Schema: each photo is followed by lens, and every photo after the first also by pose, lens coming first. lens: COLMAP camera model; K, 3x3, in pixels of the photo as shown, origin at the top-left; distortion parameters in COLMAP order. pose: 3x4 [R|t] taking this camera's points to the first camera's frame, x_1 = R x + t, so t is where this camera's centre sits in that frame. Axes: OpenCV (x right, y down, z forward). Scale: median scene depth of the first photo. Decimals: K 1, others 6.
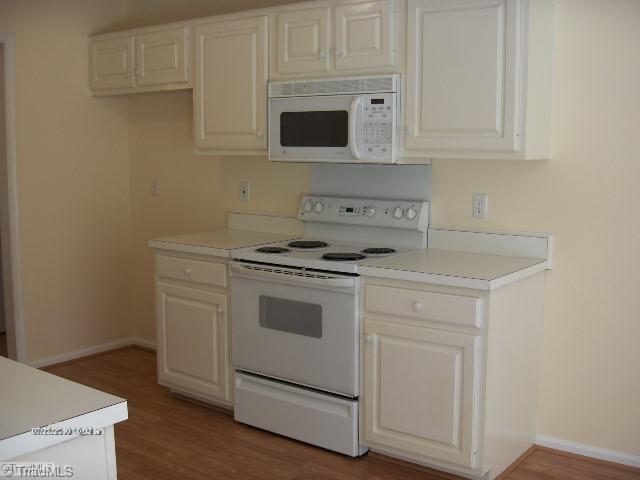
lens RADIAL K [[731.7, 0, 320.0], [0, 731.7, 240.0], [0, 0, 1]] dist [-0.107050, -0.004582]
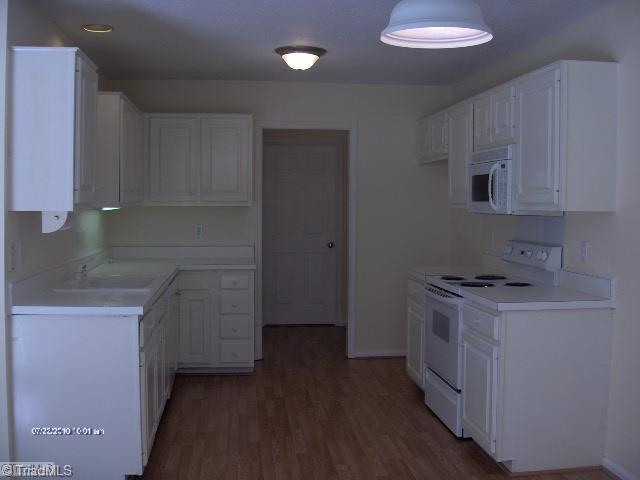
lens RADIAL K [[767.2, 0, 320.0], [0, 767.2, 240.0], [0, 0, 1]] dist [-0.098037, 0.002895]
pose [[0.688388, 0.032372, -0.724620, 0.796802], [-0.089814, 0.995120, -0.040867, 0.022957], [0.719761, 0.093213, 0.687936, -0.141933]]
